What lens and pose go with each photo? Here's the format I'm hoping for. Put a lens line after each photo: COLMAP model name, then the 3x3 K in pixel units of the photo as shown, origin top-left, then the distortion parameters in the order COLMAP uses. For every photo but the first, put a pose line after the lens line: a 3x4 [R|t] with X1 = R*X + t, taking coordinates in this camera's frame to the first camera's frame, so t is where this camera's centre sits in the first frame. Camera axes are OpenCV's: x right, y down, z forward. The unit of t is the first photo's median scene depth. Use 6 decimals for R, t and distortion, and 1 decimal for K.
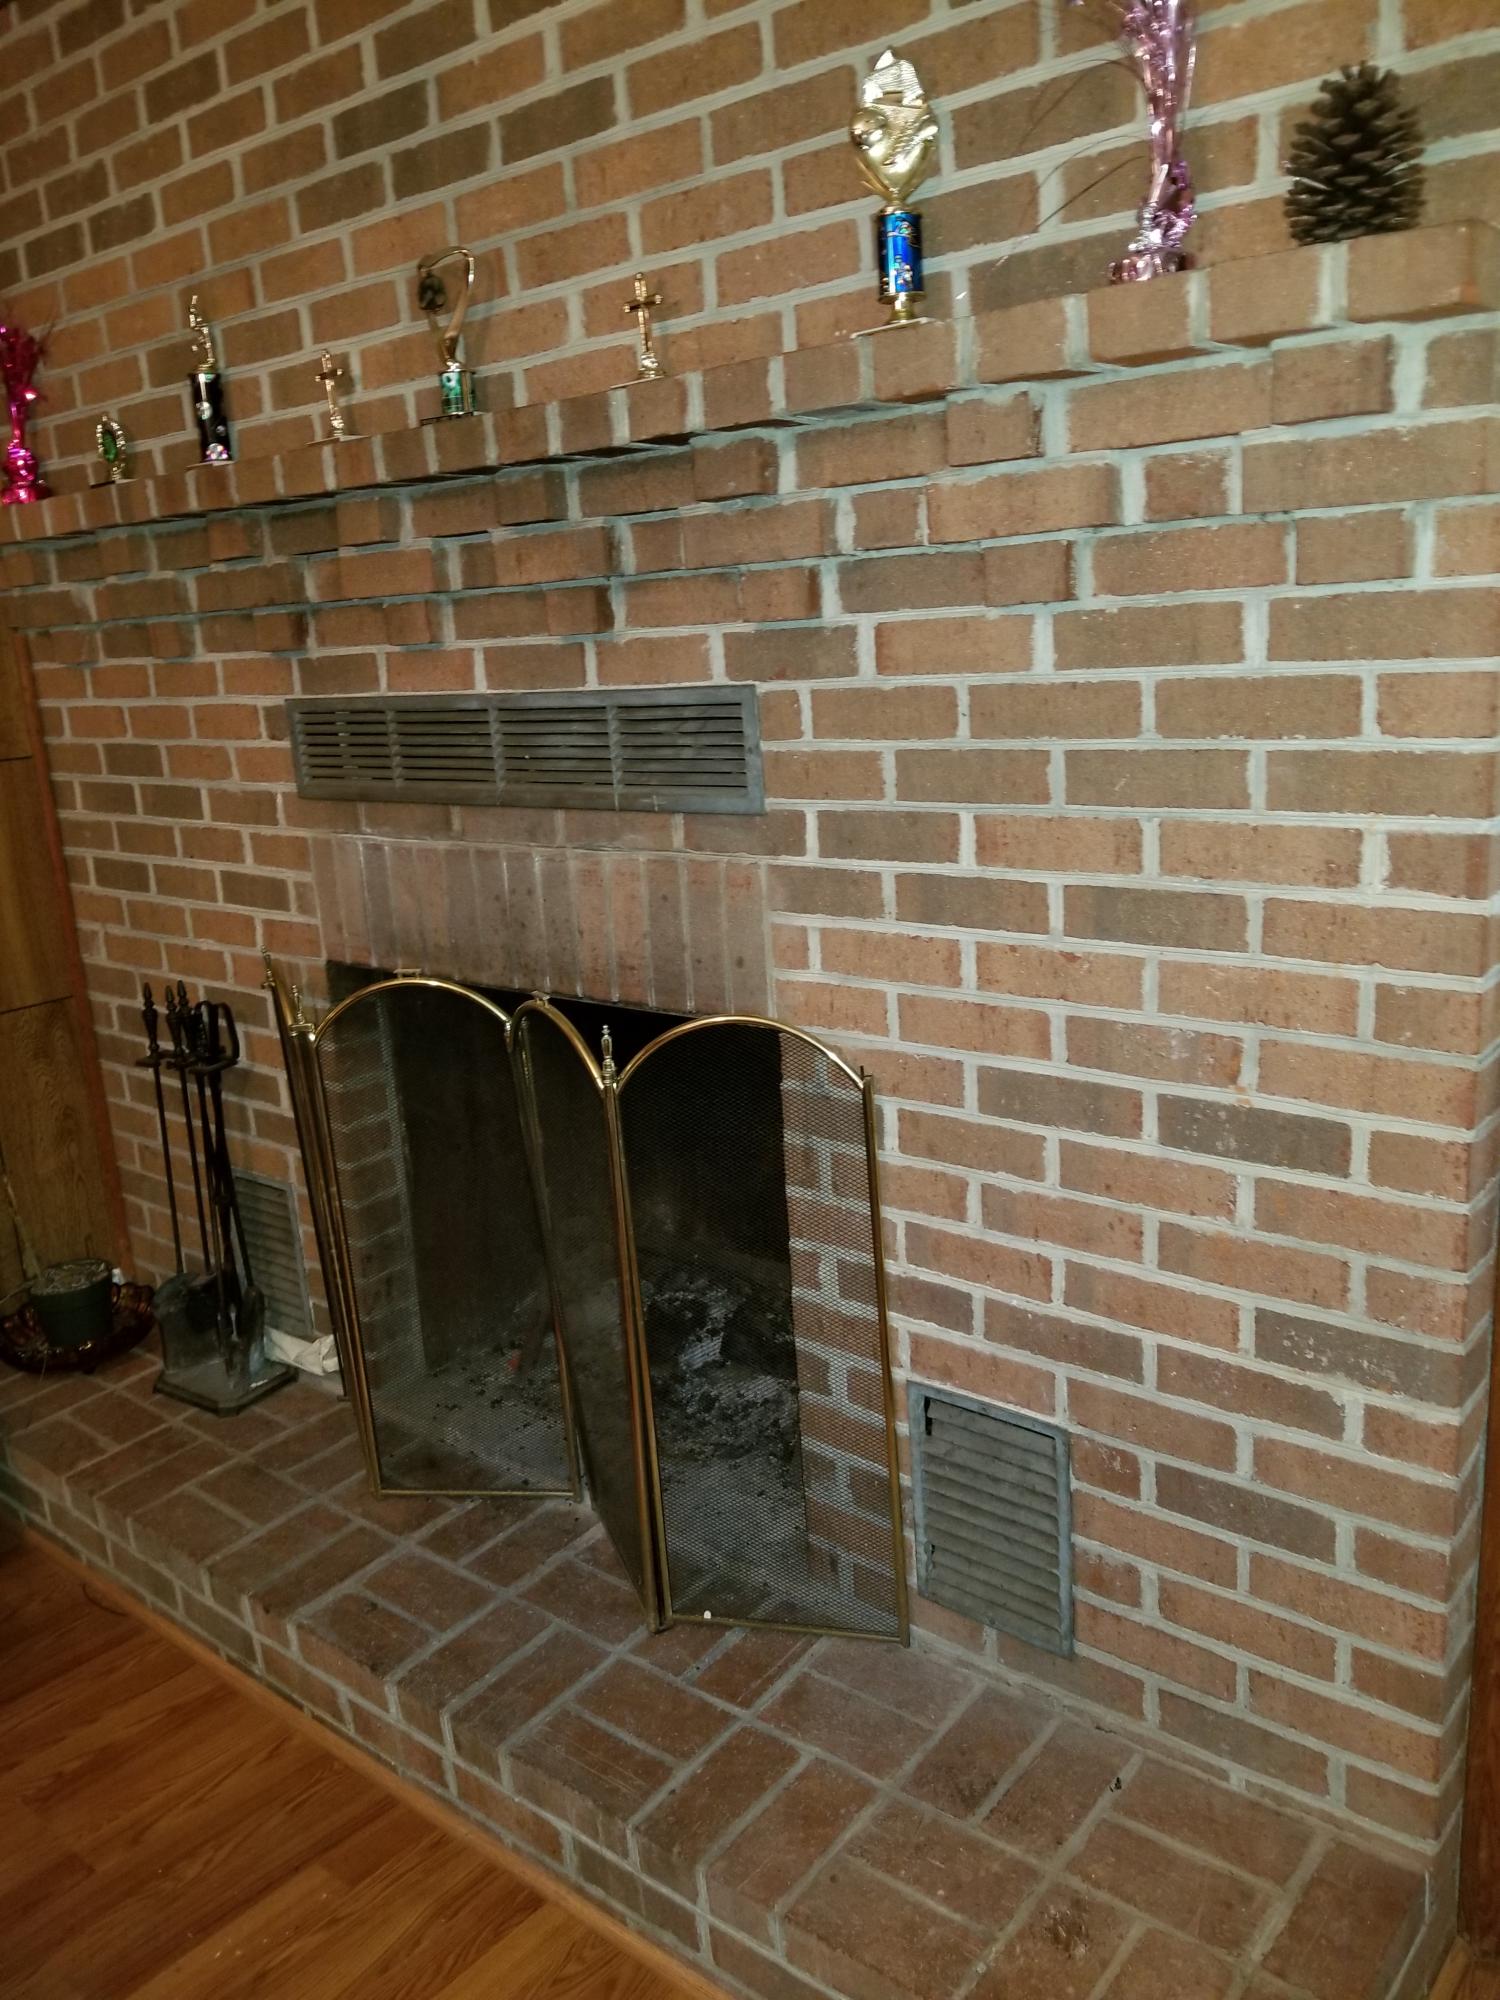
lens RADIAL K [[1550.2, 0, 750.0], [0, 1550.2, 1000.0], [0, 0, 1]] dist [0.085490, -0.136536]
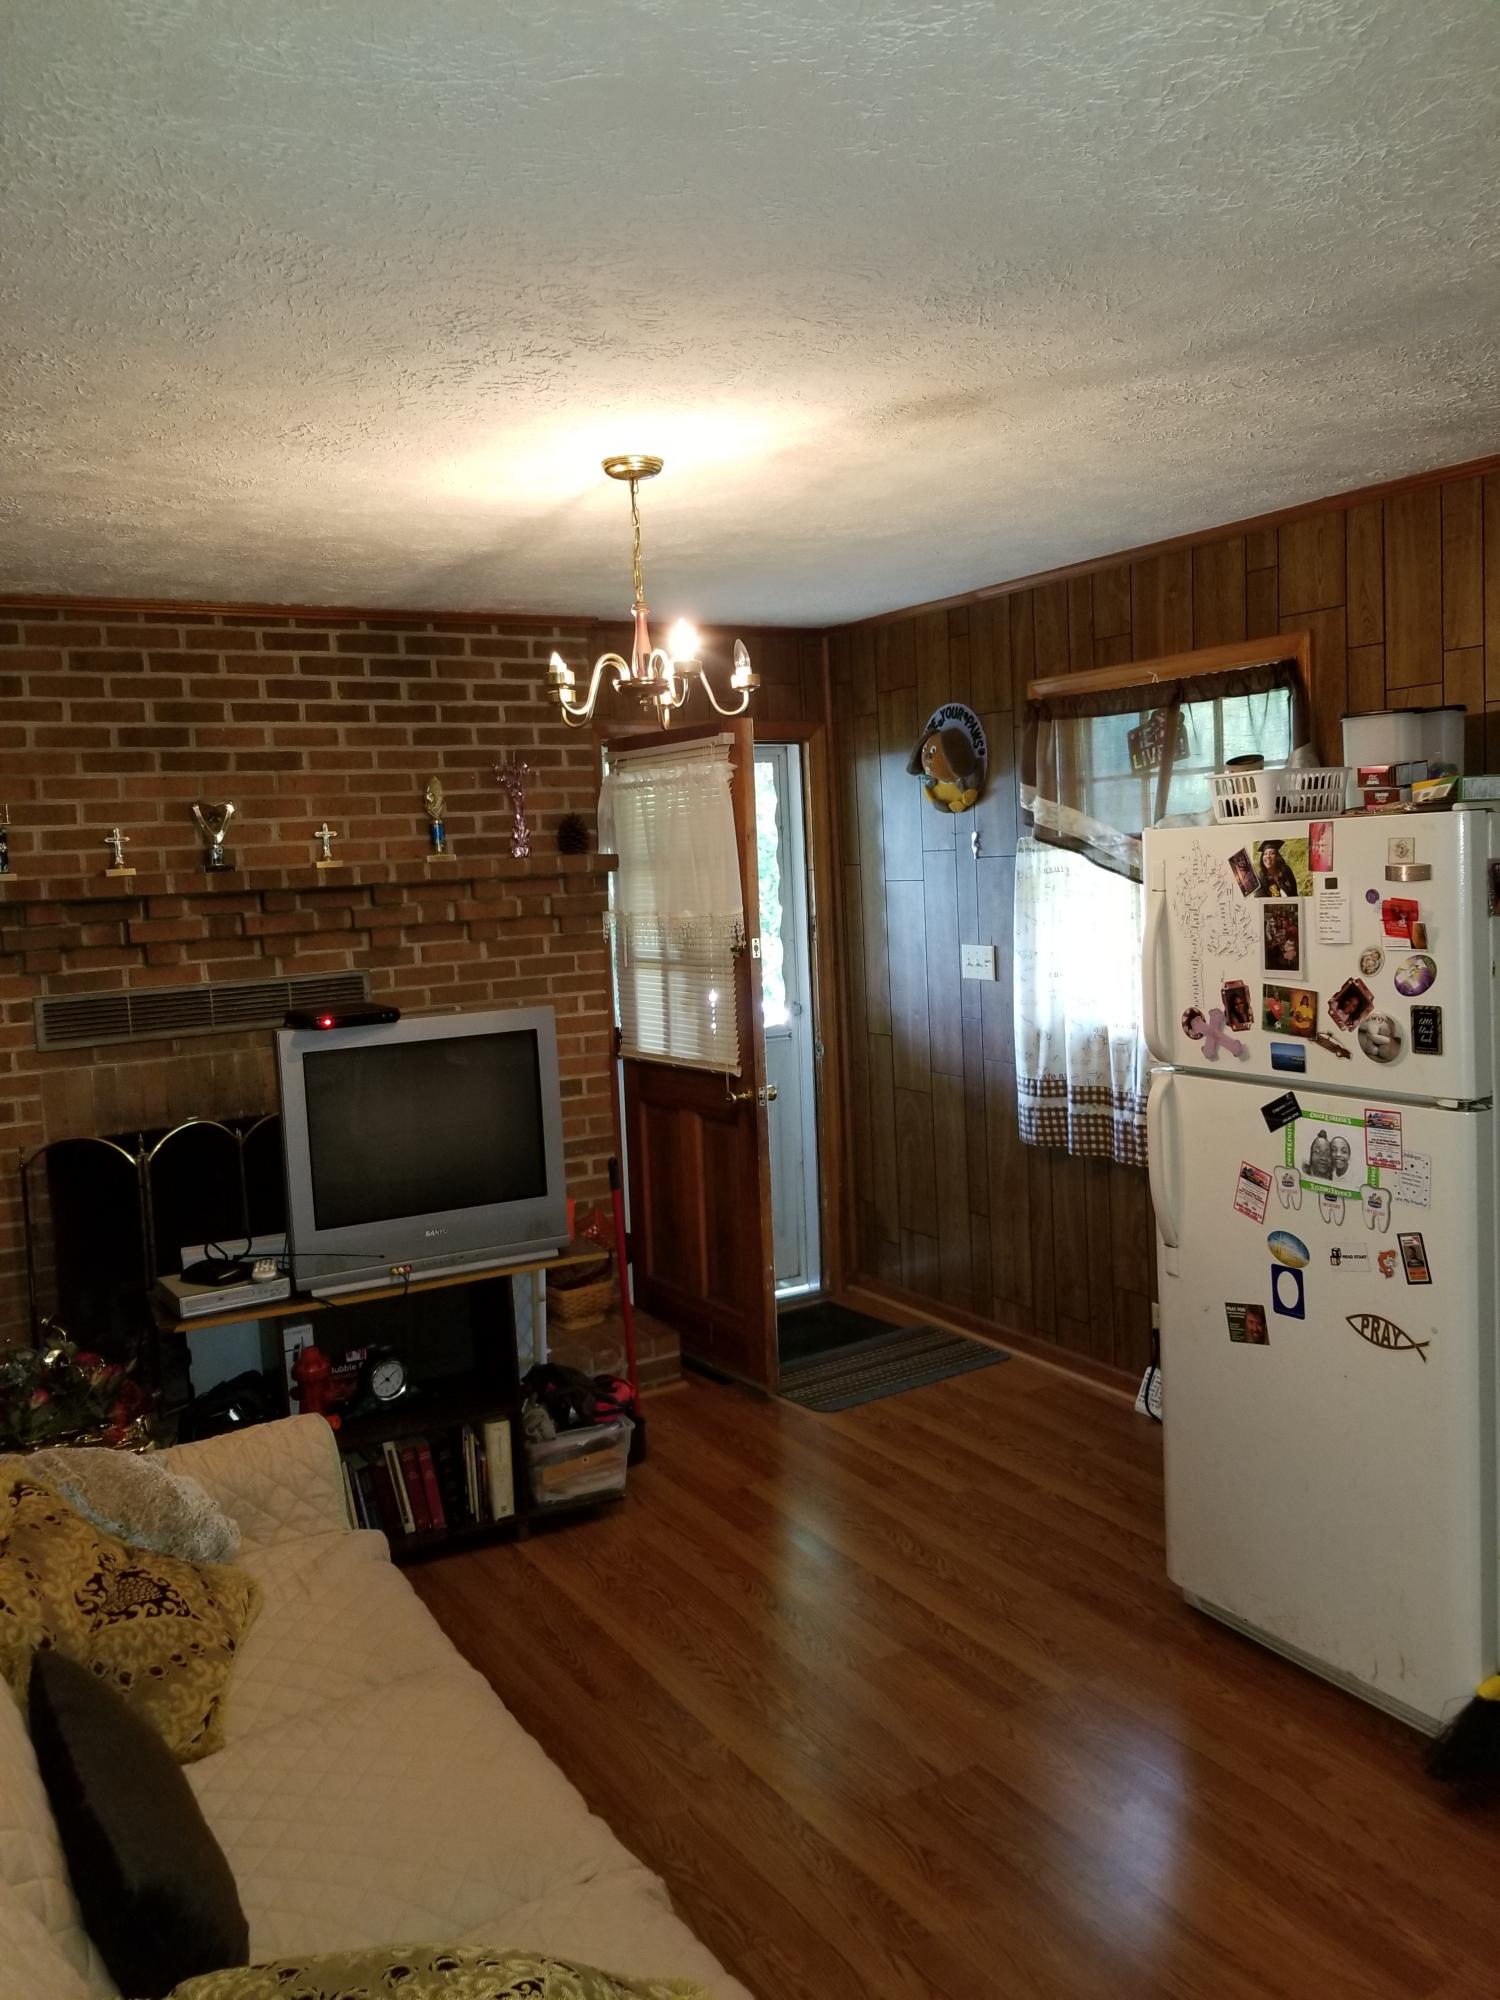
lens RADIAL K [[1542.1, 0, 750.0], [0, 1542.1, 1000.0], [0, 0, 1]] dist [-0.003310, -0.135073]
pose [[0.332087, -0.047724, 0.942041, -2.289826], [0.247966, 0.968008, -0.038373, 0.112096], [-0.910072, 0.246338, 0.333297, -0.466148]]
